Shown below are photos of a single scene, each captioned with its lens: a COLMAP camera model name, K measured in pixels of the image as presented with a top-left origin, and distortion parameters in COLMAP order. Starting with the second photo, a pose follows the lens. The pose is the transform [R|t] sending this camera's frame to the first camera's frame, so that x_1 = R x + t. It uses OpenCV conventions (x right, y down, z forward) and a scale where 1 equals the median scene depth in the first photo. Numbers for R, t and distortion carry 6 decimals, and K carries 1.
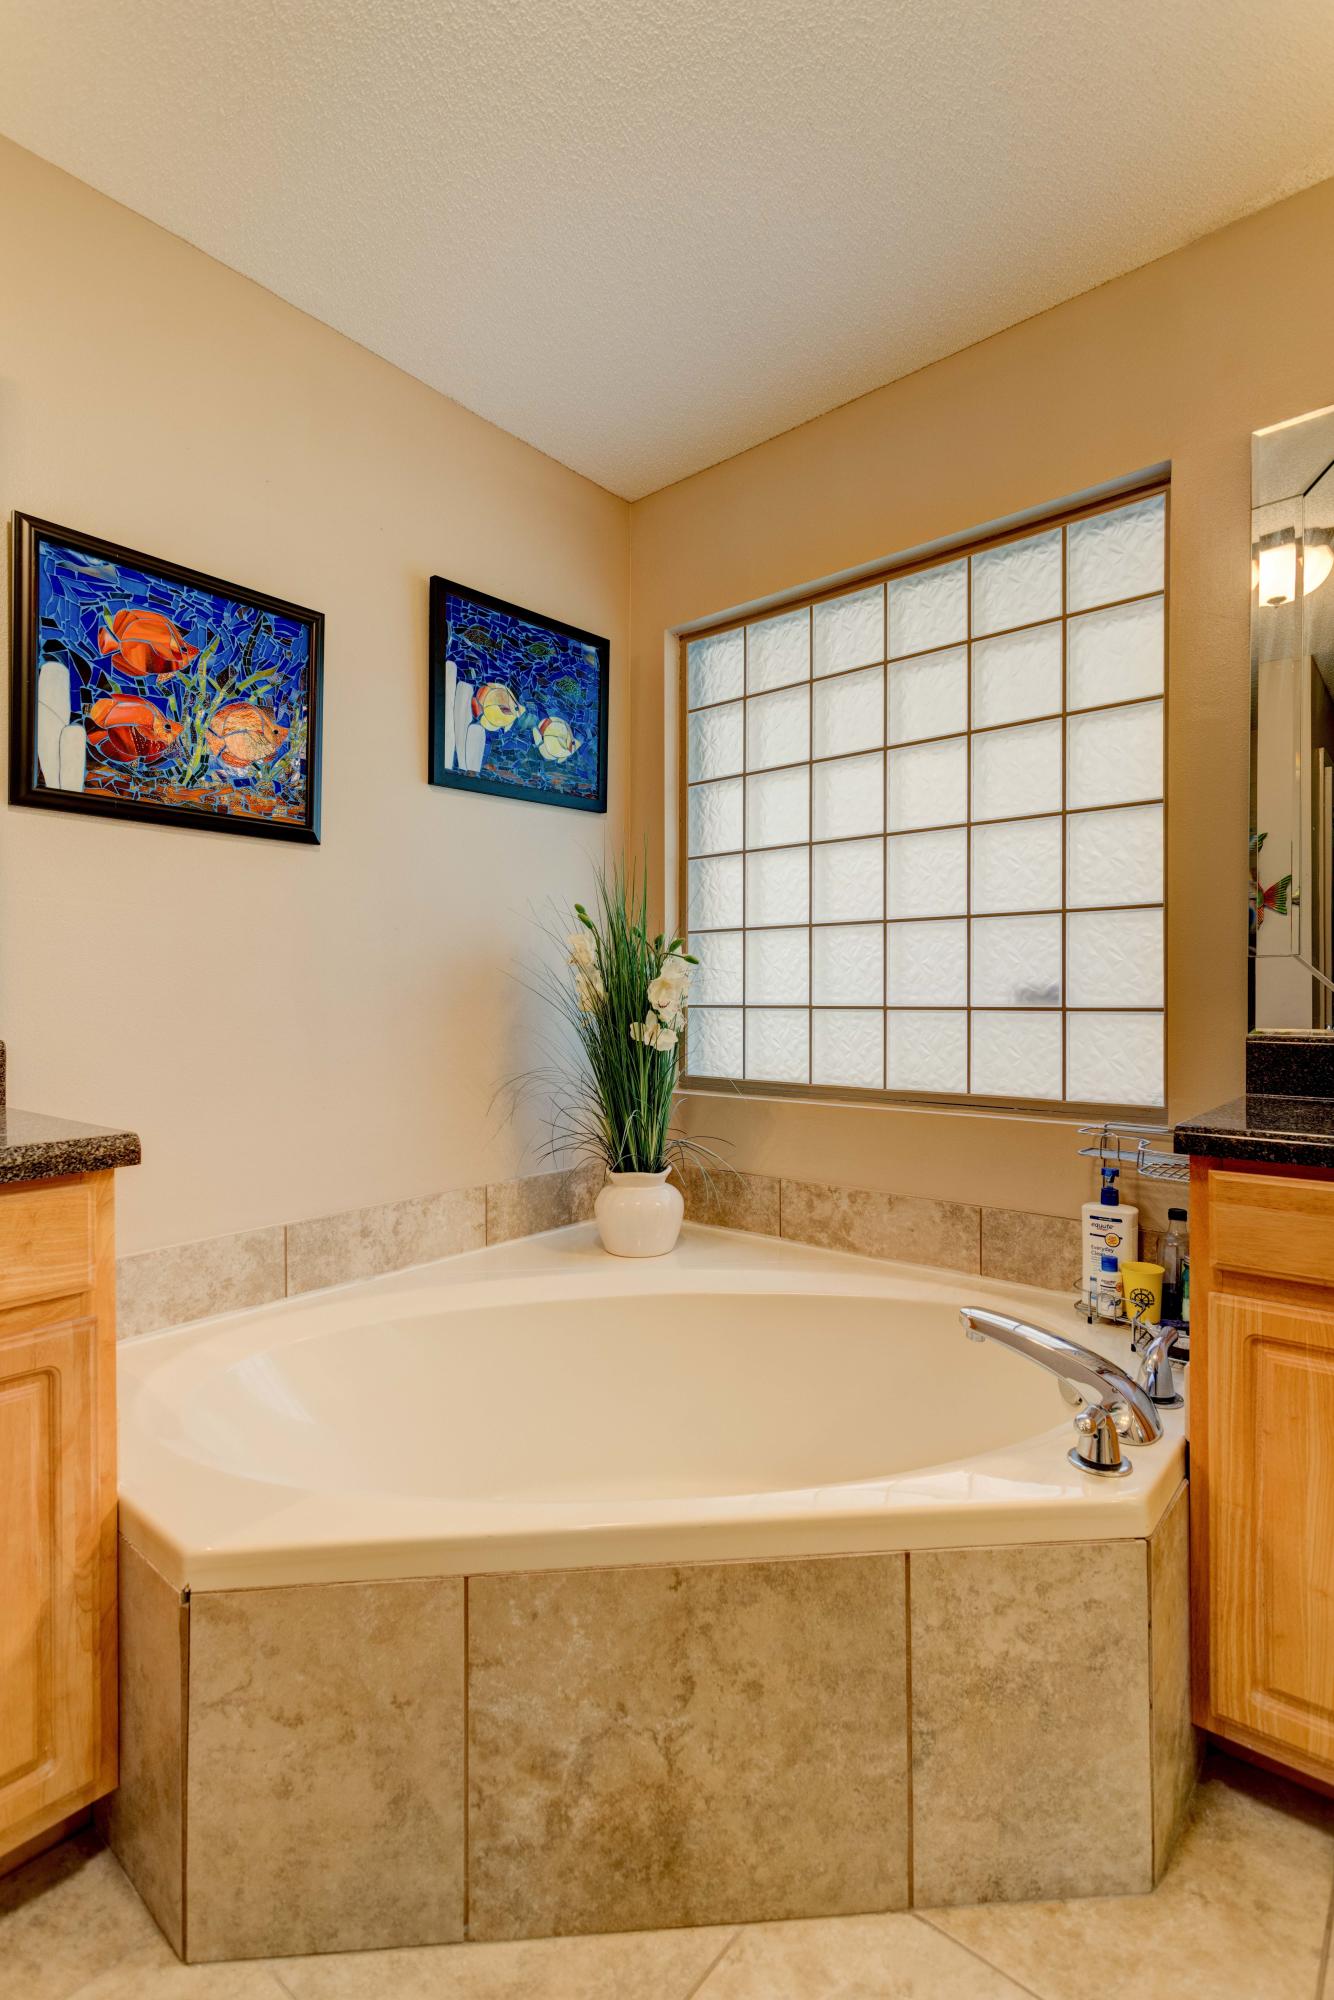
lens RADIAL K [[936.1, 0, 661.8], [0, 936.1, 1005.3], [0, 0, 1]] dist [-0.000651, 0.000780]
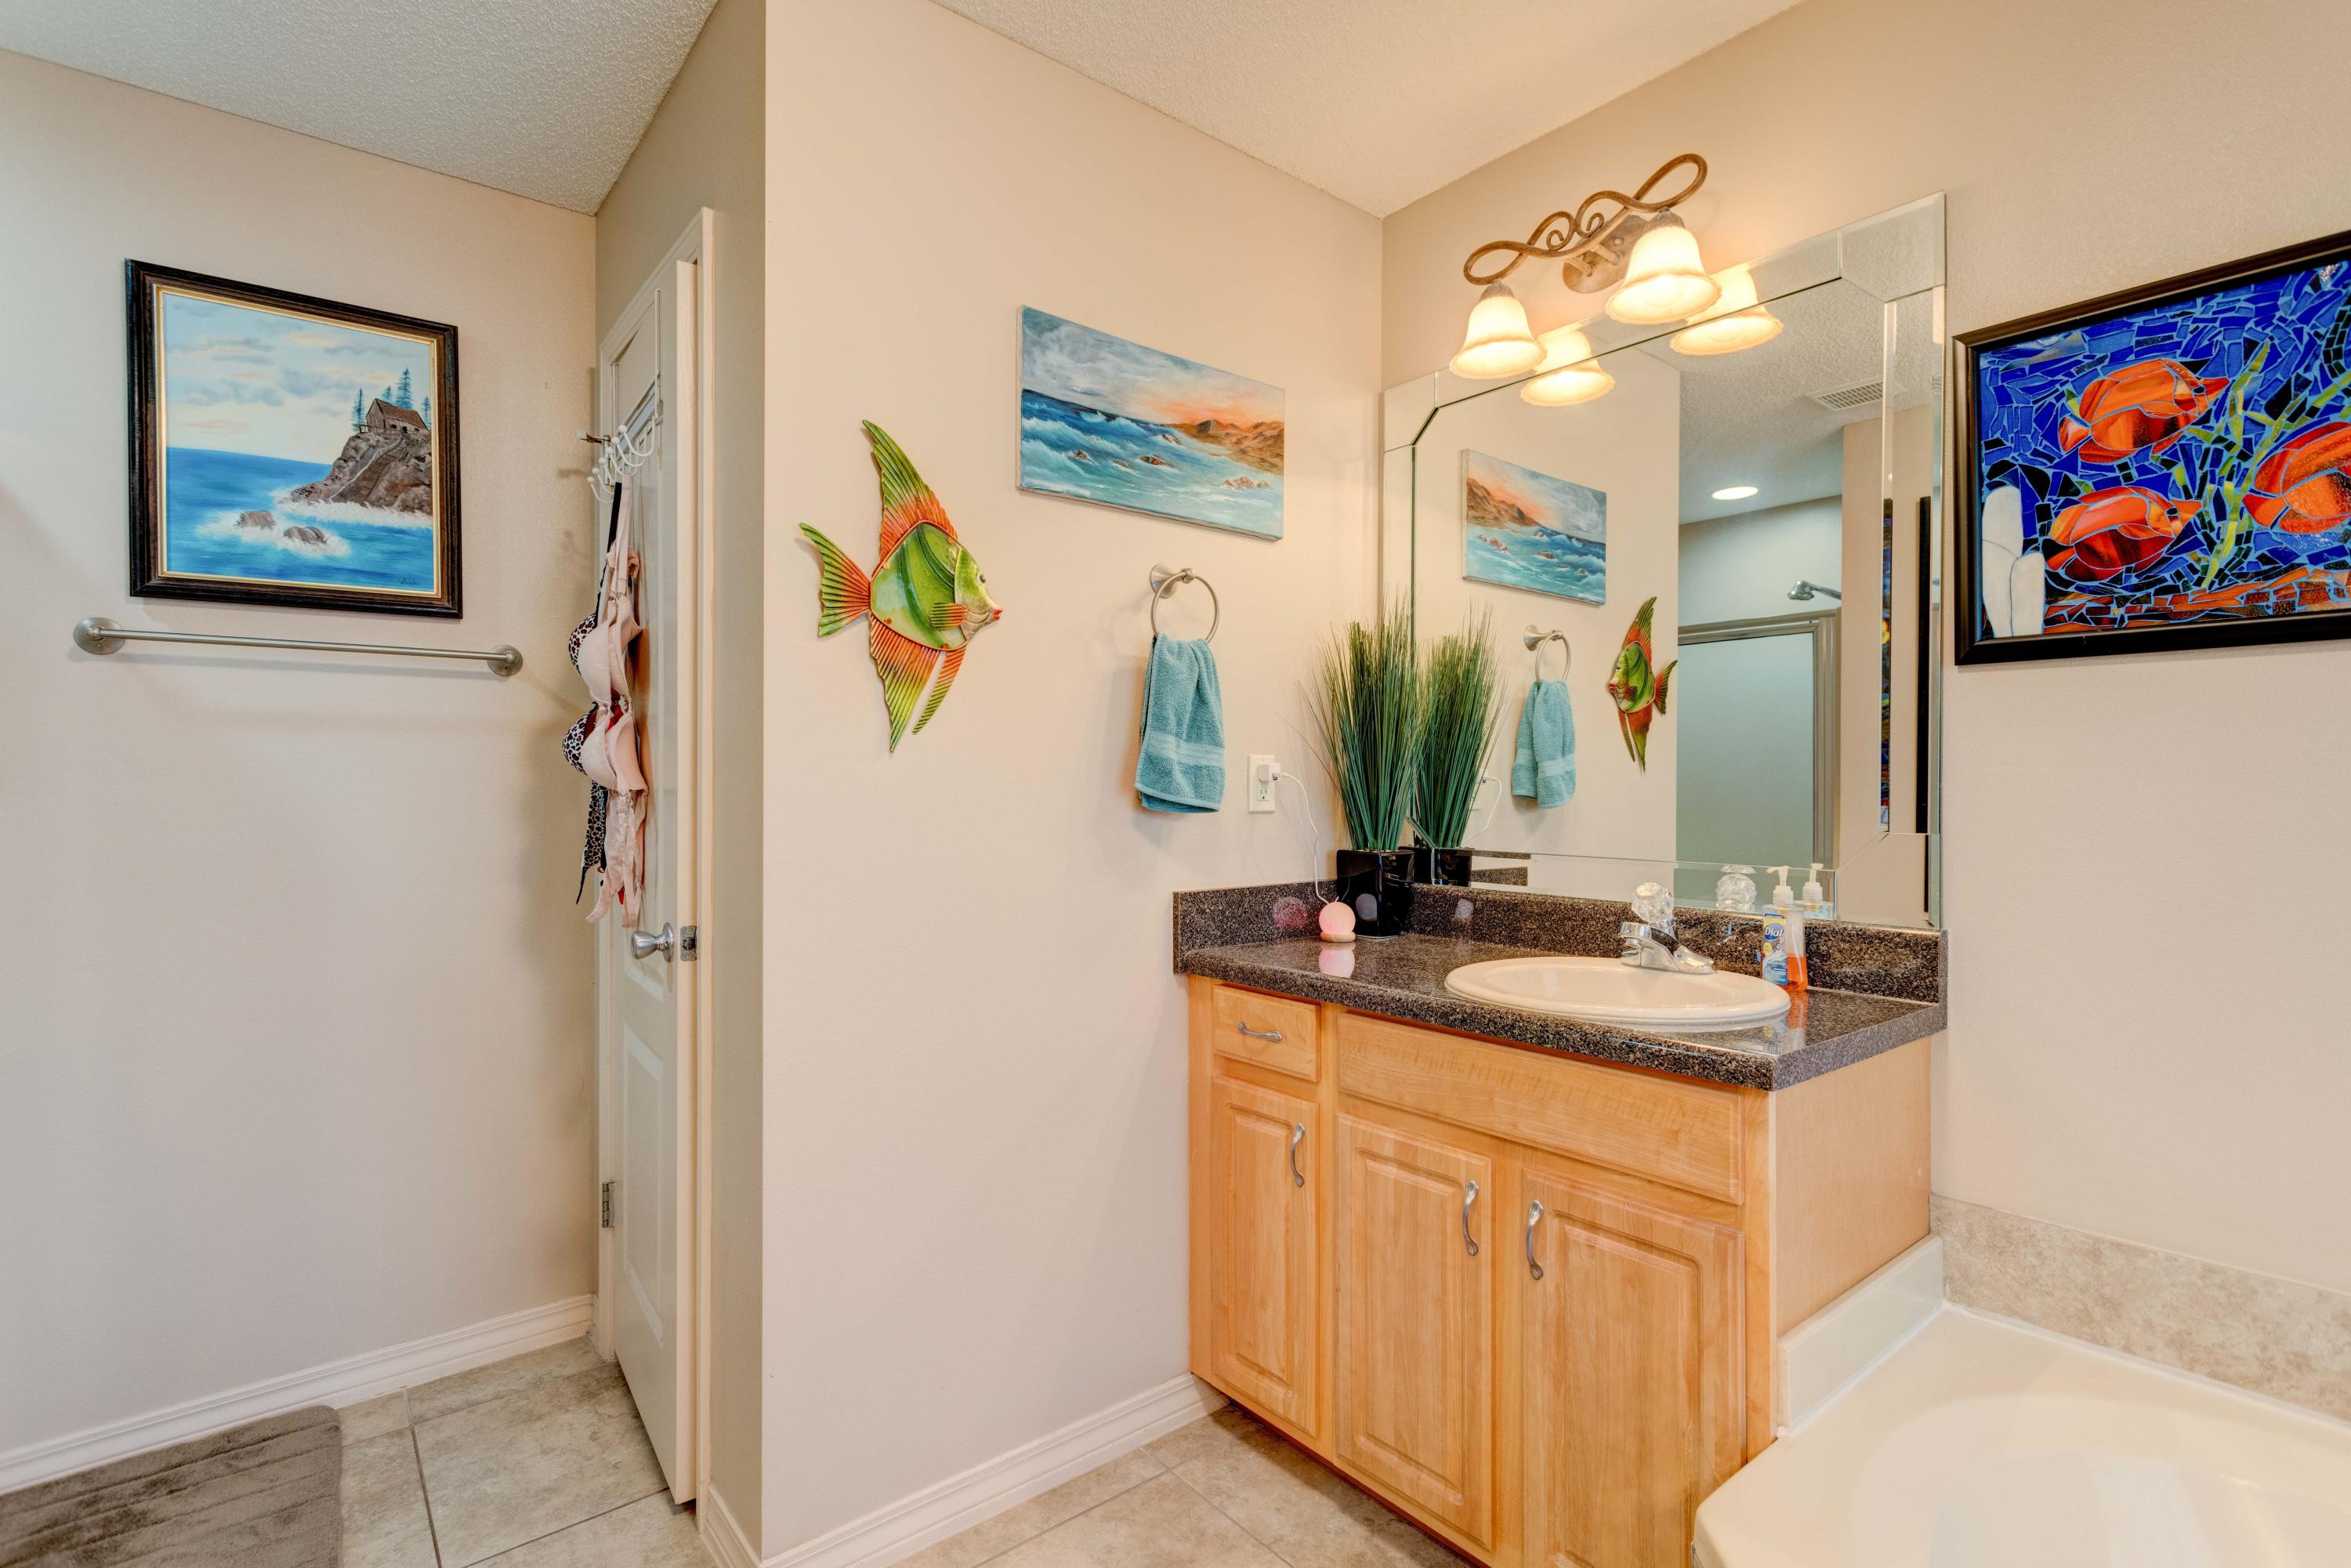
lens RADIAL K [[1100.4, 0, 1171.8], [0, 1100.4, 780.8], [0, 0, 1]] dist [-0.000651, 0.000780]
pose [[-0.184870, 0.001259, -0.982762, 0.439249], [-0.005811, 0.999980, 0.002374, -0.097101], [0.982746, 0.006150, -0.184859, 0.433305]]
